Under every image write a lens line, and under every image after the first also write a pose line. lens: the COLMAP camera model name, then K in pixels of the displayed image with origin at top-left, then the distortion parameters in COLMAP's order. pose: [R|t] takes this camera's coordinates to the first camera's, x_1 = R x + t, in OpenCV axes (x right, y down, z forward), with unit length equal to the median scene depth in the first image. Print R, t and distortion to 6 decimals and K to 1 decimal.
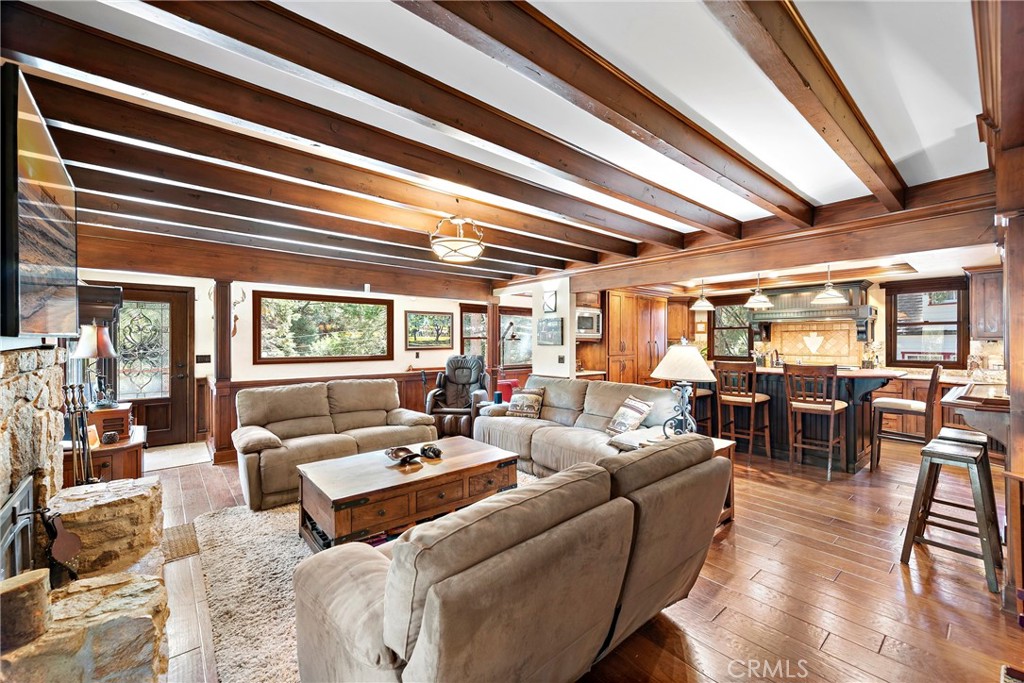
lens RADIAL K [[422.2, 0, 512.8], [0, 422.2, 340.5], [0, 0, 1]] dist [0.023206, -0.000644]
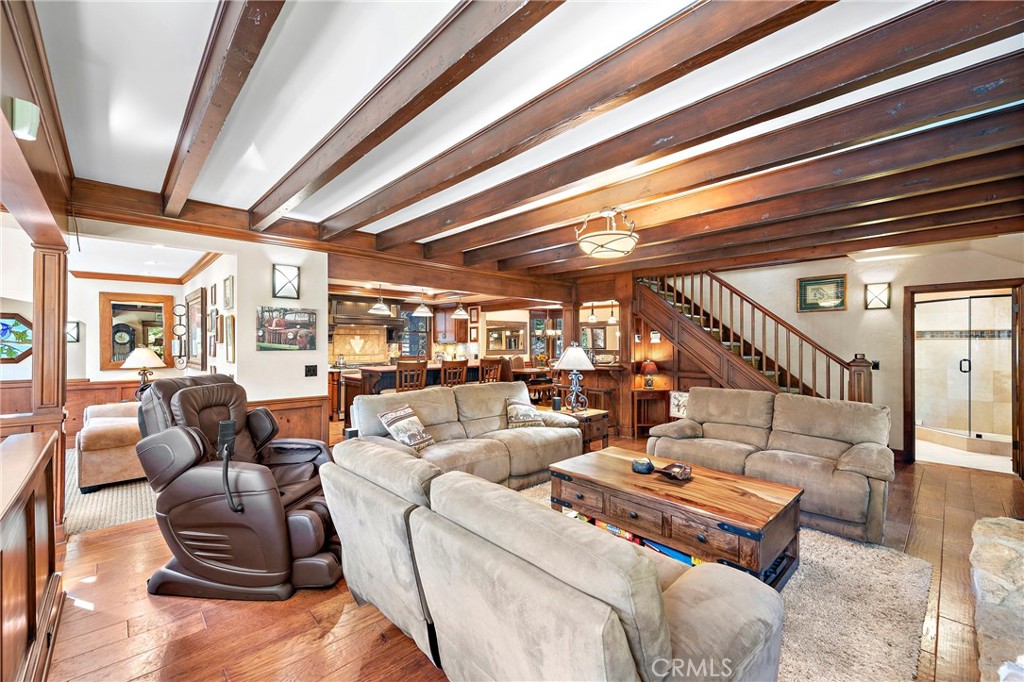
lens RADIAL K [[422.2, 0, 513.2], [0, 422.2, 341.8], [0, 0, 1]] dist [0.023206, -0.000644]
pose [[-0.048904, 0.002500, 0.998800, -0.576419], [-0.002443, 0.999994, -0.002622, -0.000433], [-0.998801, -0.002569, -0.048897, 0.694223]]
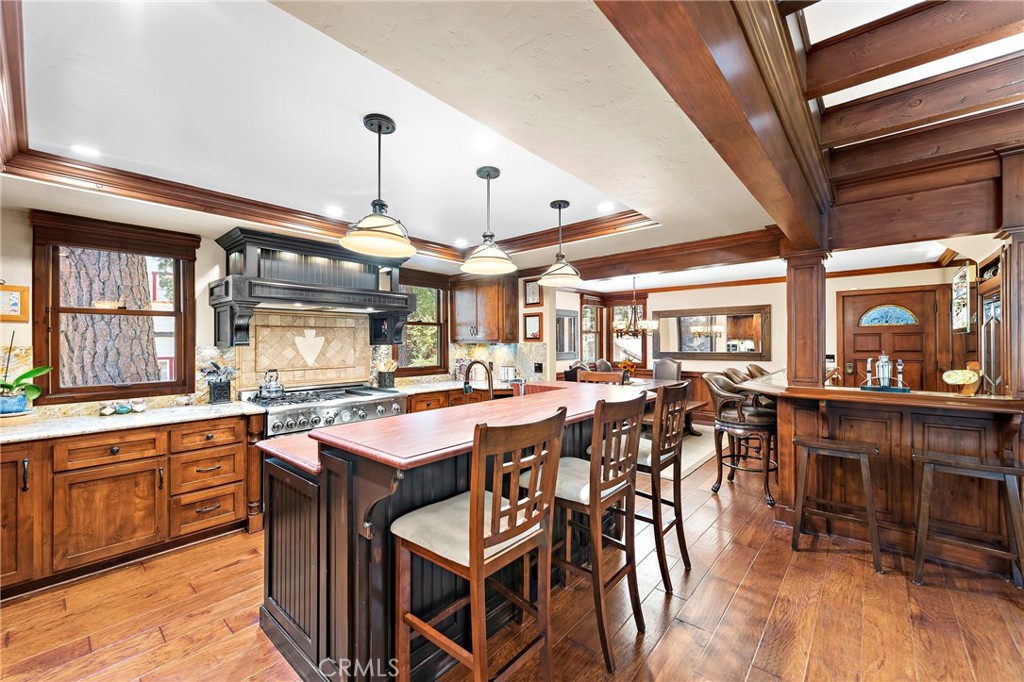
lens RADIAL K [[422.2, 0, 511.7], [0, 422.2, 341.7], [0, 0, 1]] dist [0.023206, -0.000644]
pose [[-0.130291, -0.001223, 0.991475, 0.101388], [0.001876, 0.999997, 0.001480, -0.003370], [-0.991474, 0.002053, -0.130288, 0.899792]]
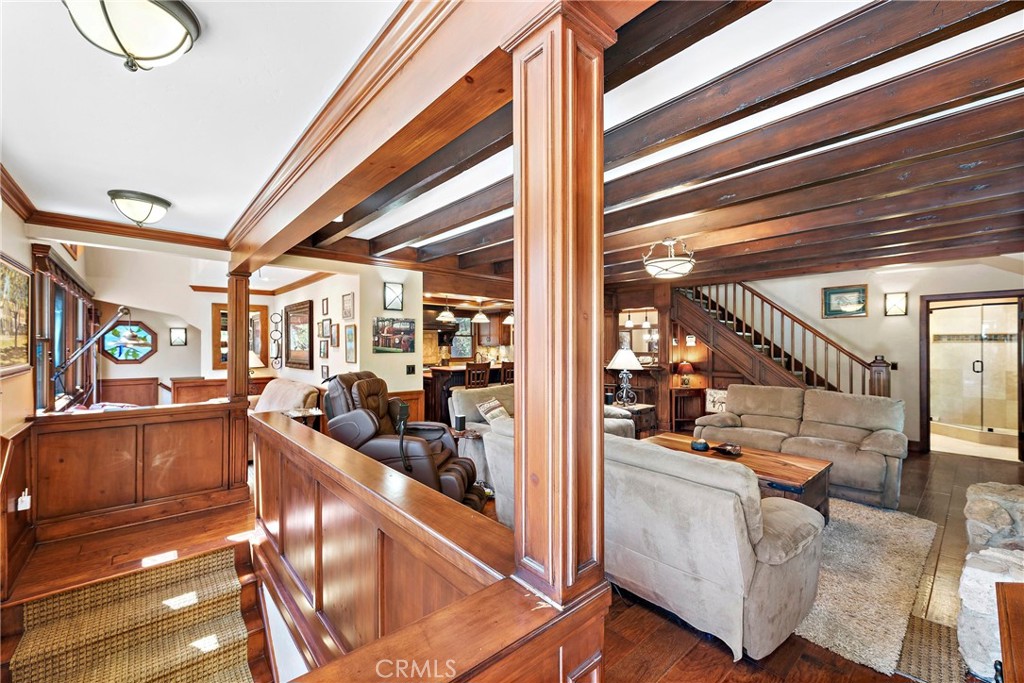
lens RADIAL K [[422.2, 0, 512.7], [0, 422.2, 344.1], [0, 0, 1]] dist [0.023206, -0.000644]
pose [[-0.018589, 0.001231, 0.999826, -0.702174], [-0.001445, 0.999998, -0.001258, -0.003746], [-0.999826, -0.001469, -0.018587, 0.801910]]
